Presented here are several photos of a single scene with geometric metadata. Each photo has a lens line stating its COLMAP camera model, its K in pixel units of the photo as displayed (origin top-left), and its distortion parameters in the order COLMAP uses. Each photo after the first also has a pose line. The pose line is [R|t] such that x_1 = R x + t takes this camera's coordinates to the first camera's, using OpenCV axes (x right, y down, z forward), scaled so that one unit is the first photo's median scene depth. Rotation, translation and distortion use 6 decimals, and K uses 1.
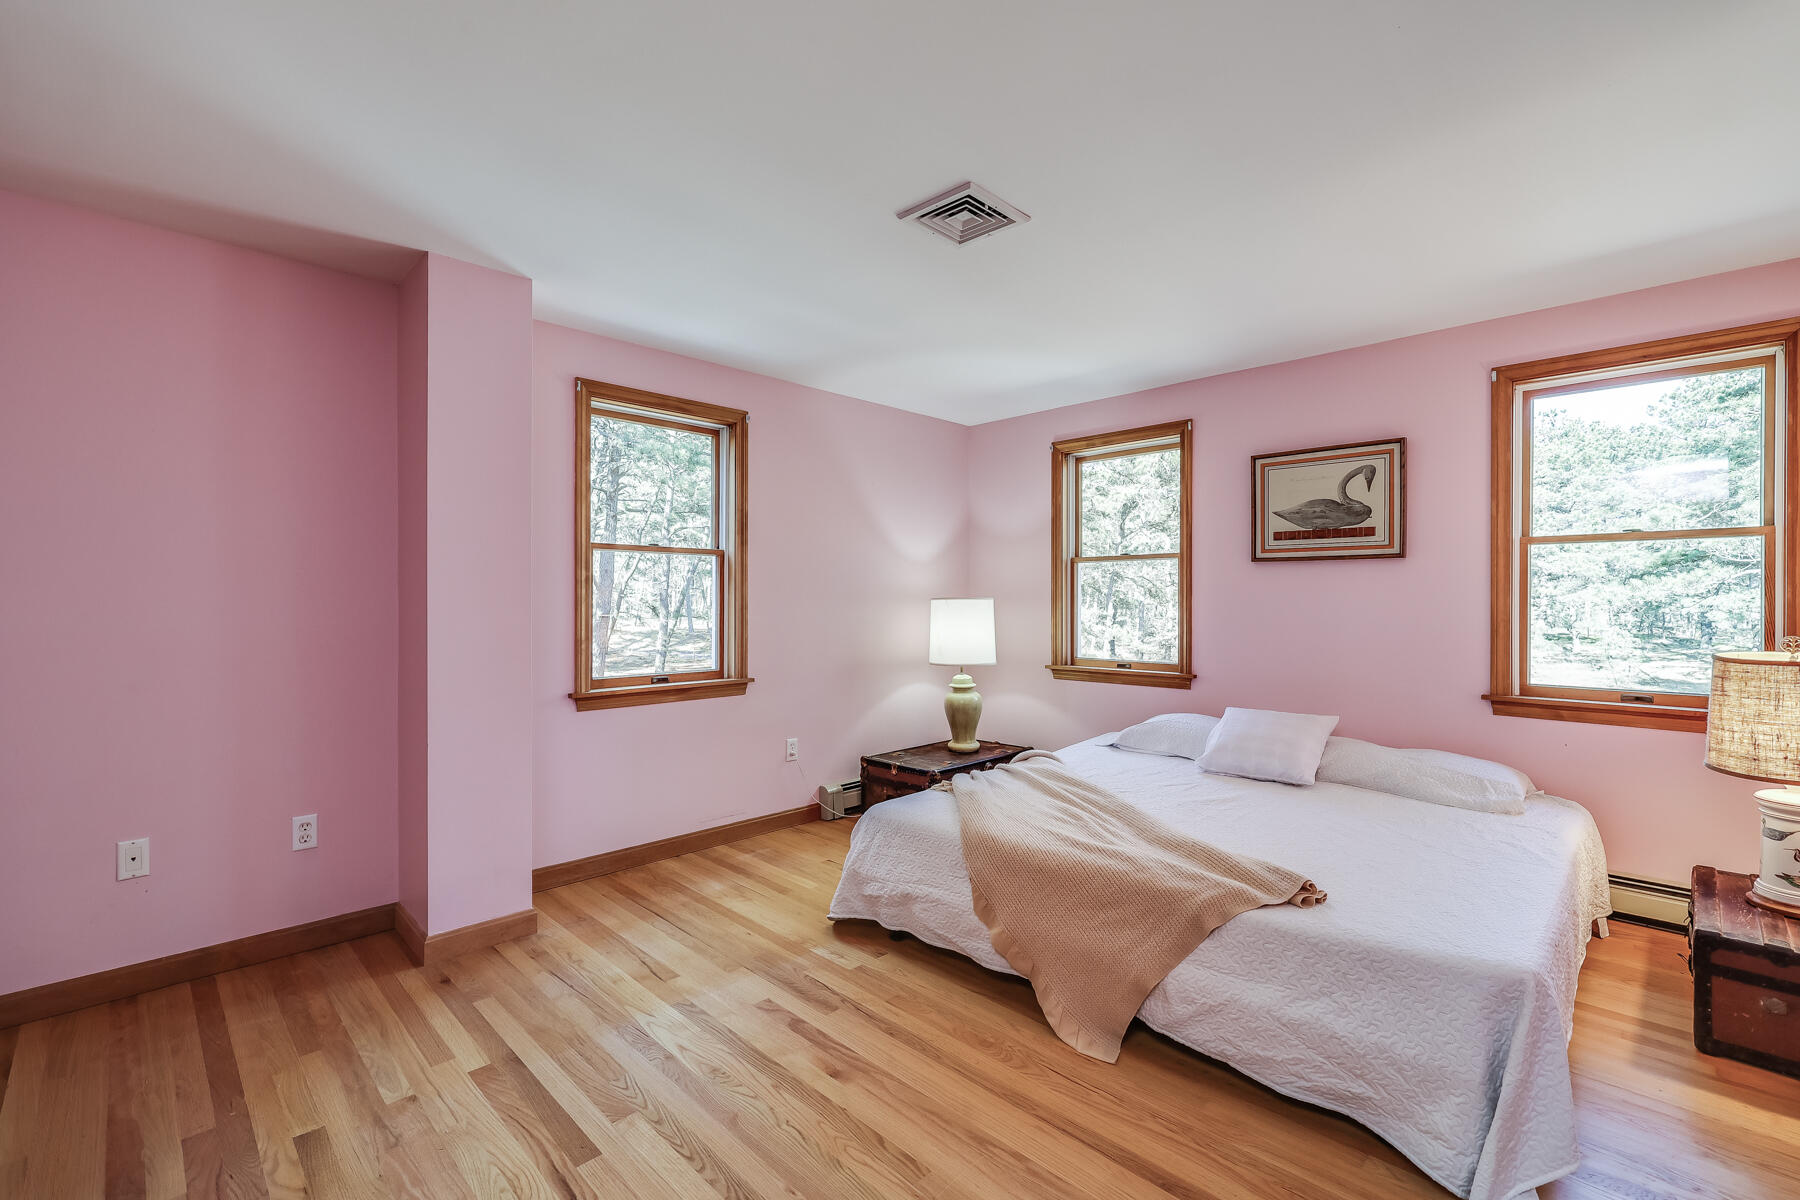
lens RADIAL K [[734.1, 0, 904.0], [0, 734.1, 602.4], [0, 0, 1]] dist [0.000187, 0.000037]
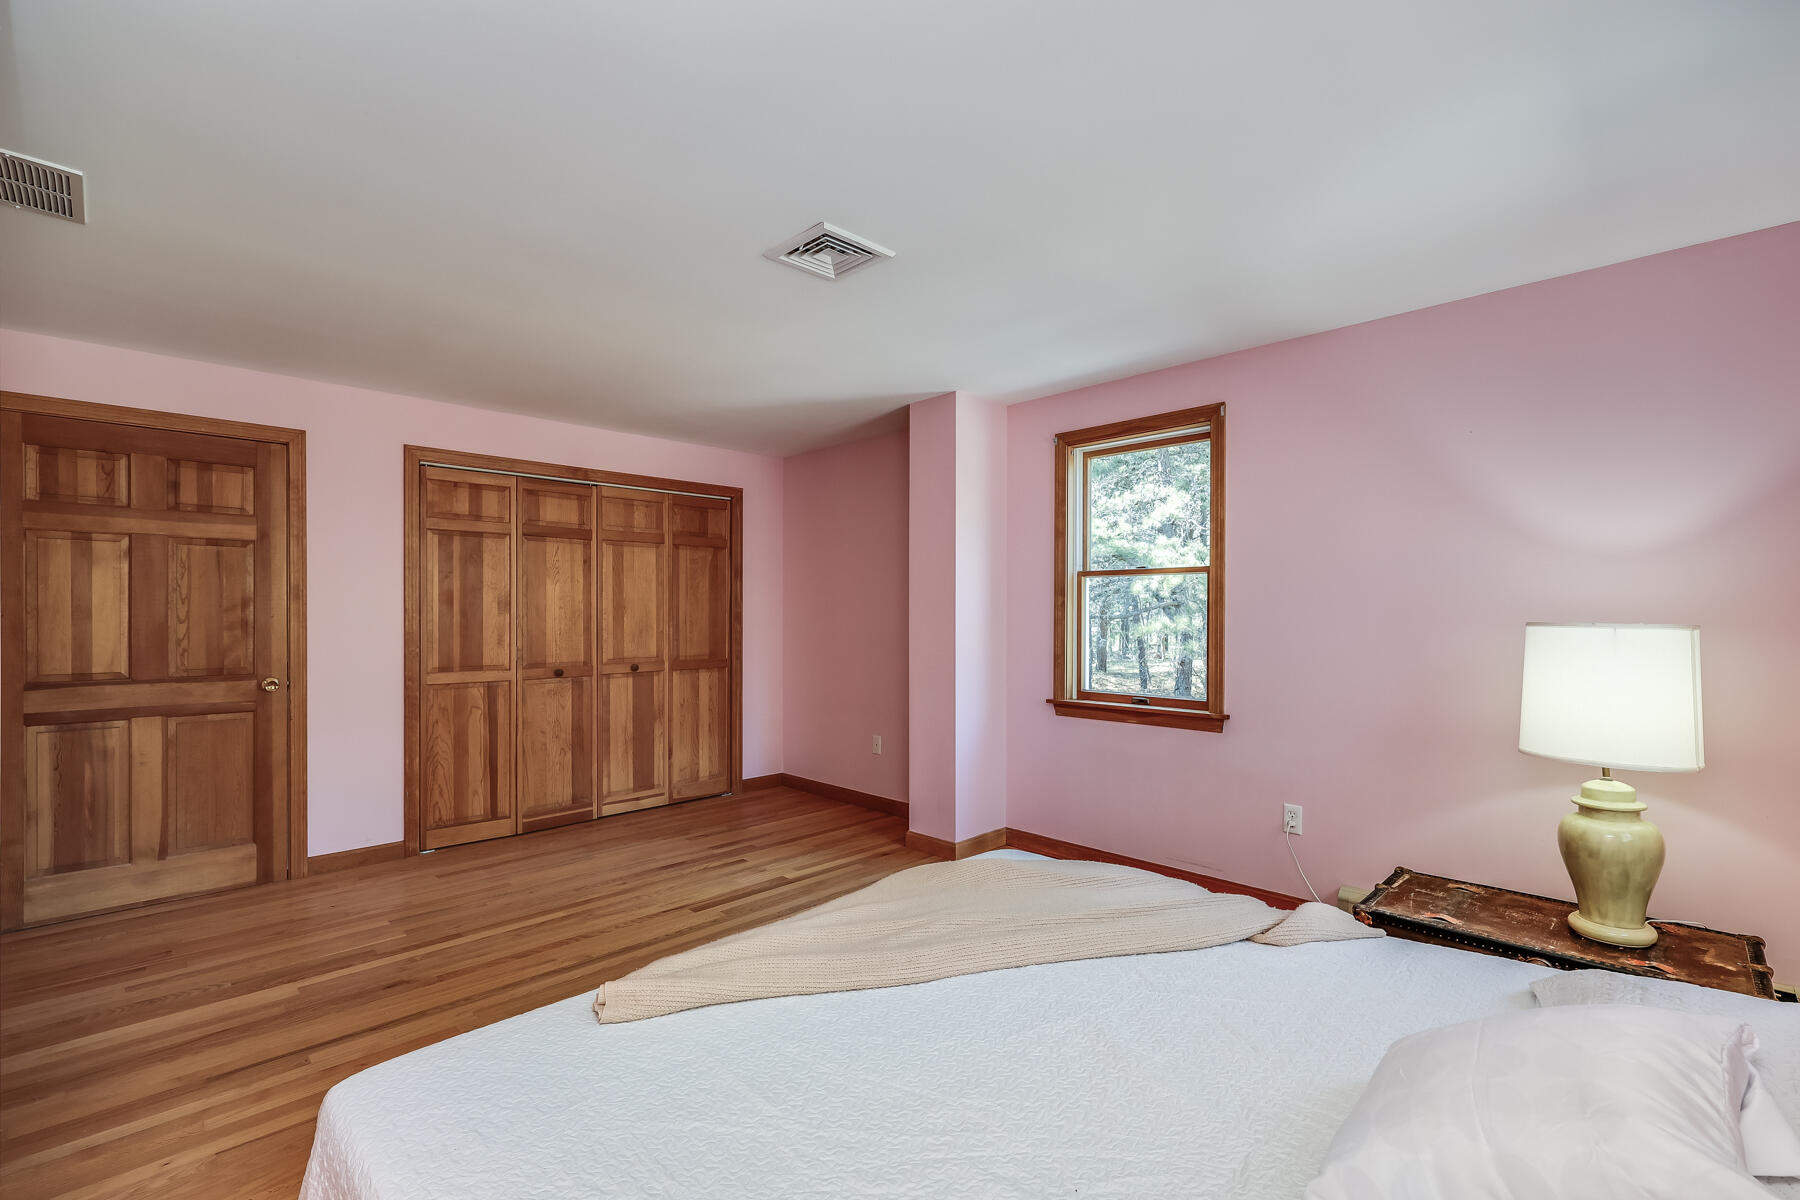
lens RADIAL K [[759.7, 0, 893.7], [0, 759.7, 605.9], [0, 0, 1]] dist [0.002127, 0.000311]
pose [[0.028355, -0.004548, -0.999588, 0.902470], [0.003078, 0.999985, -0.004462, -0.027236], [0.999593, -0.002951, 0.028369, 0.814855]]
